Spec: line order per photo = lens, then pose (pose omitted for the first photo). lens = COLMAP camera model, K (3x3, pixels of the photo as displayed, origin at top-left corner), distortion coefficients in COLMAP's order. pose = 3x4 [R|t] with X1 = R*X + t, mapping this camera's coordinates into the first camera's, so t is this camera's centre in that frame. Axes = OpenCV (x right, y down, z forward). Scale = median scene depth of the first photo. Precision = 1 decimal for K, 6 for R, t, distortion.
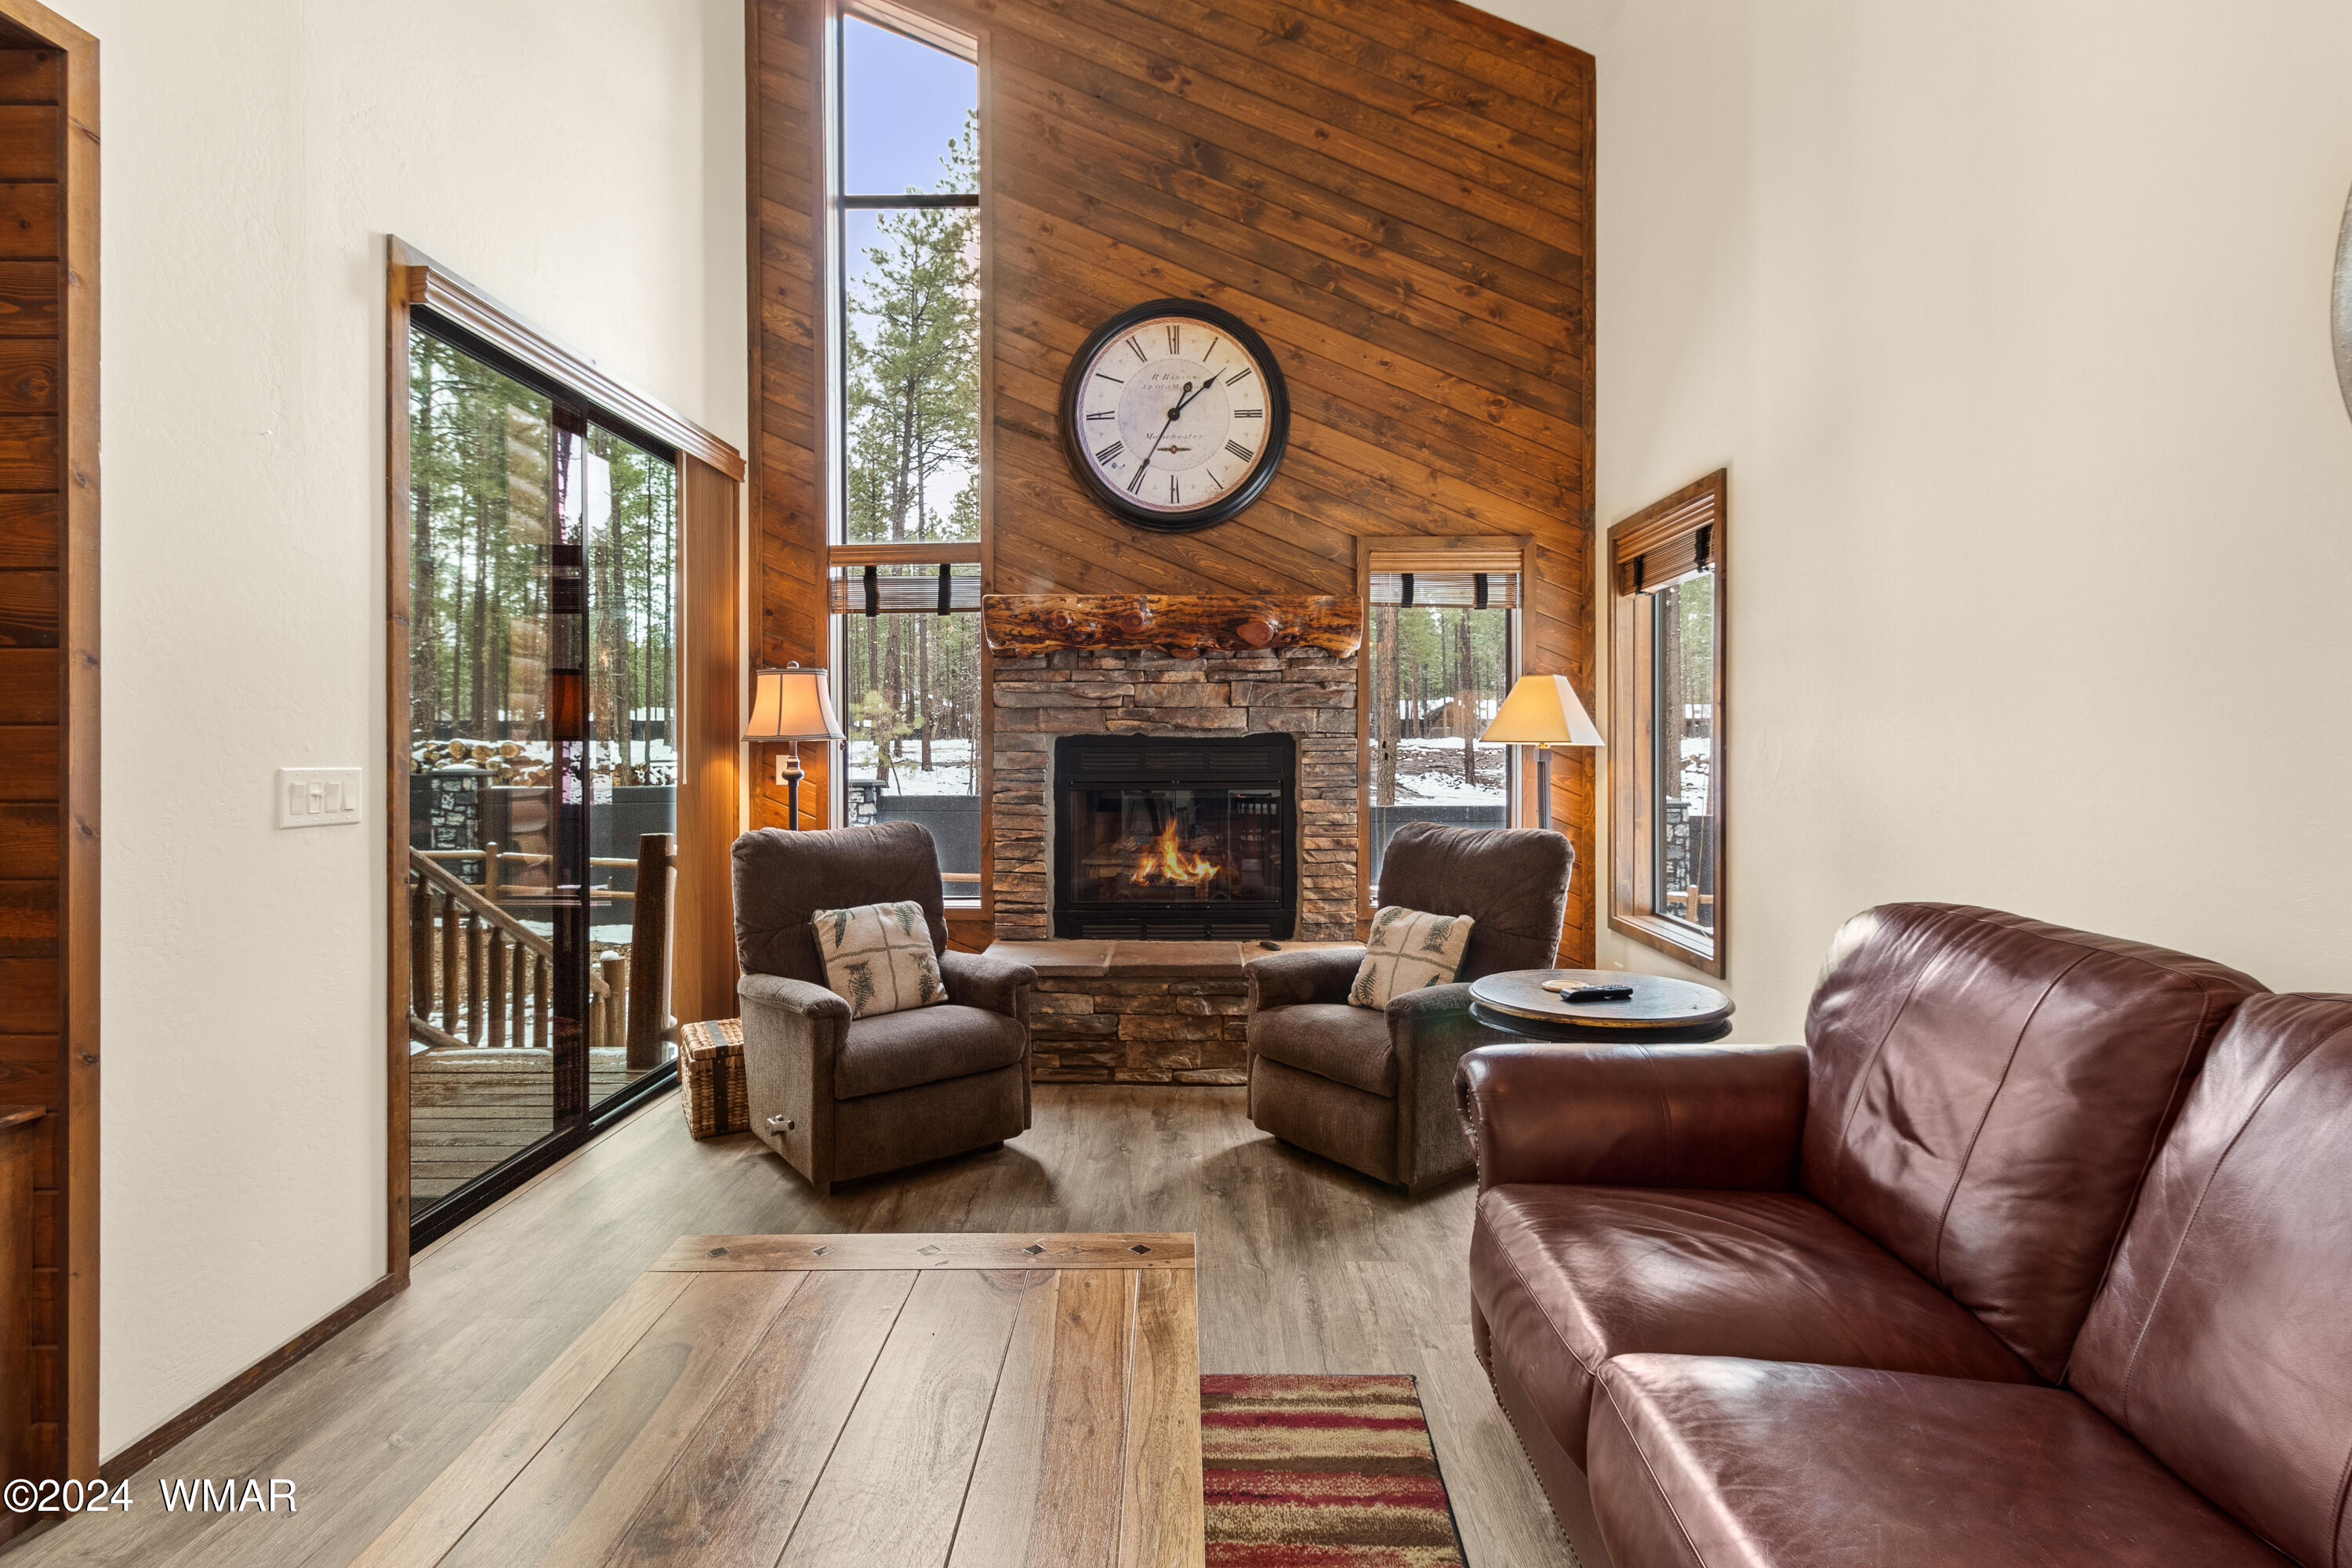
lens RADIAL K [[1103.9, 0, 1197.8], [0, 1103.9, 743.7], [0, 0, 1]] dist [0.007680, 0.000225]
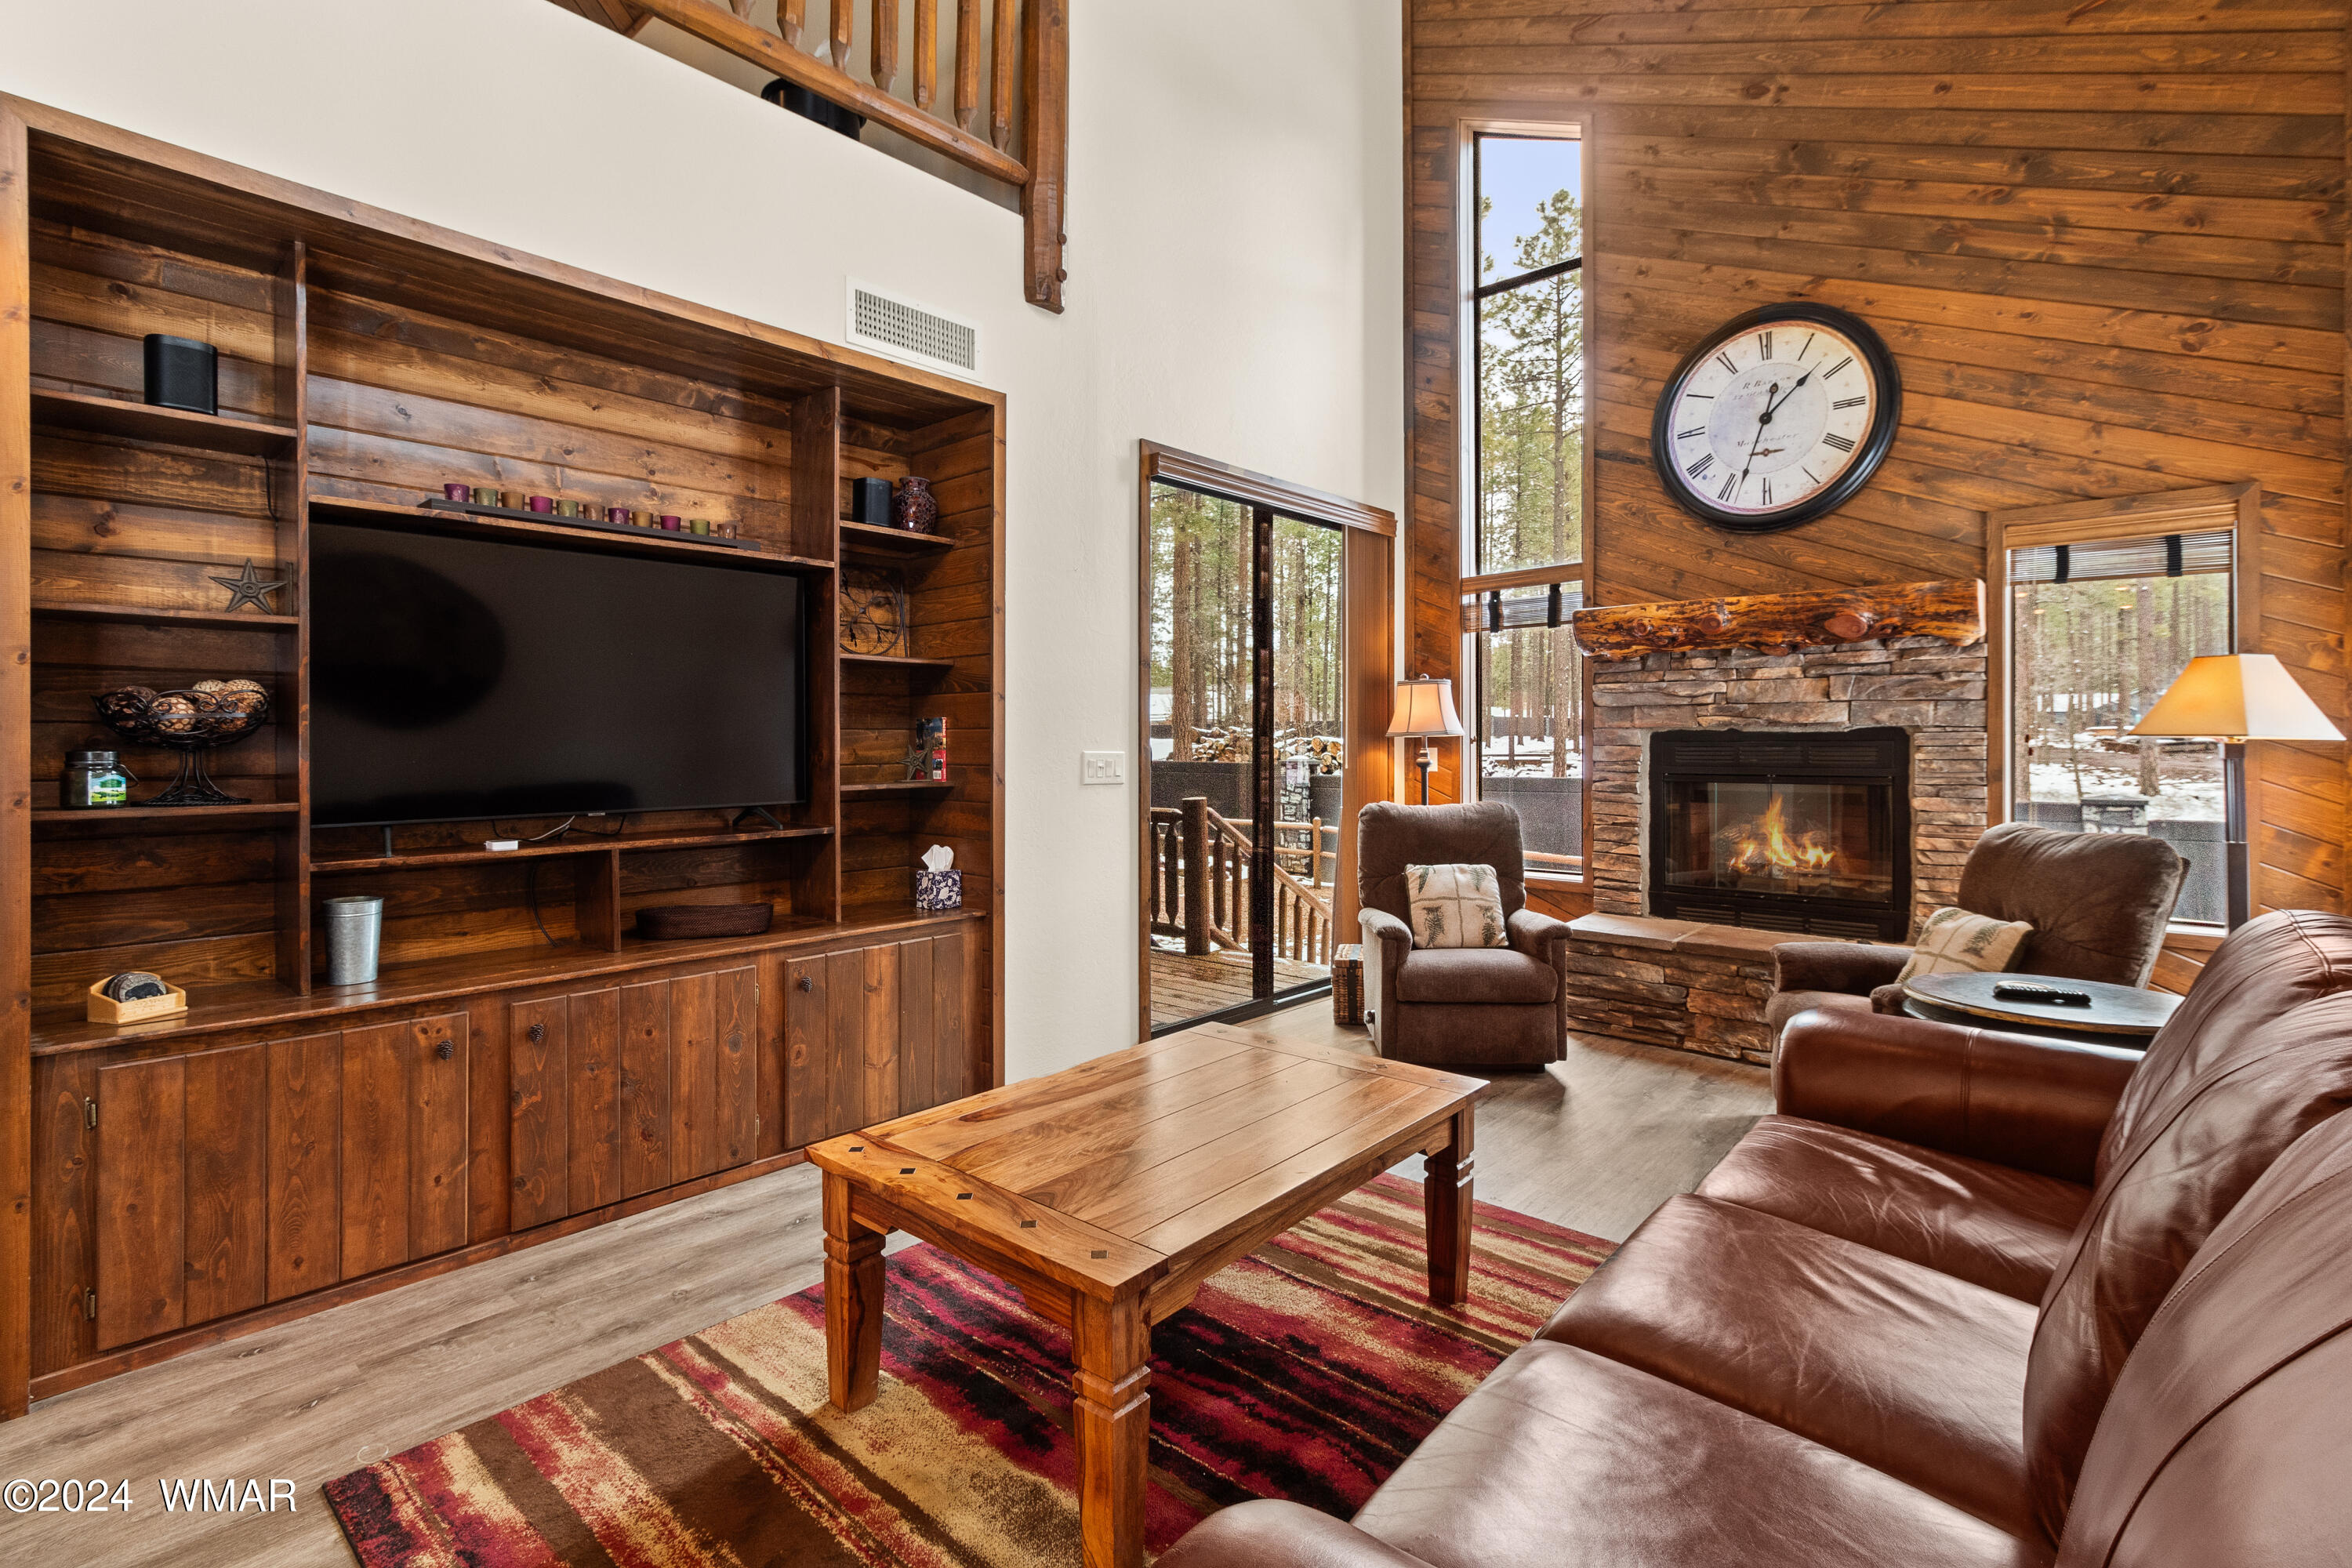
lens RADIAL K [[1096.1, 0, 1195.4], [0, 1096.1, 739.2], [0, 0, 1]] dist [0.003475, 0.001190]
pose [[0.754561, -0.000901, -0.656229, 0.246762], [0.000377, 0.999999, -0.000940, 0.001541], [0.656230, 0.000462, 0.754561, -0.119592]]
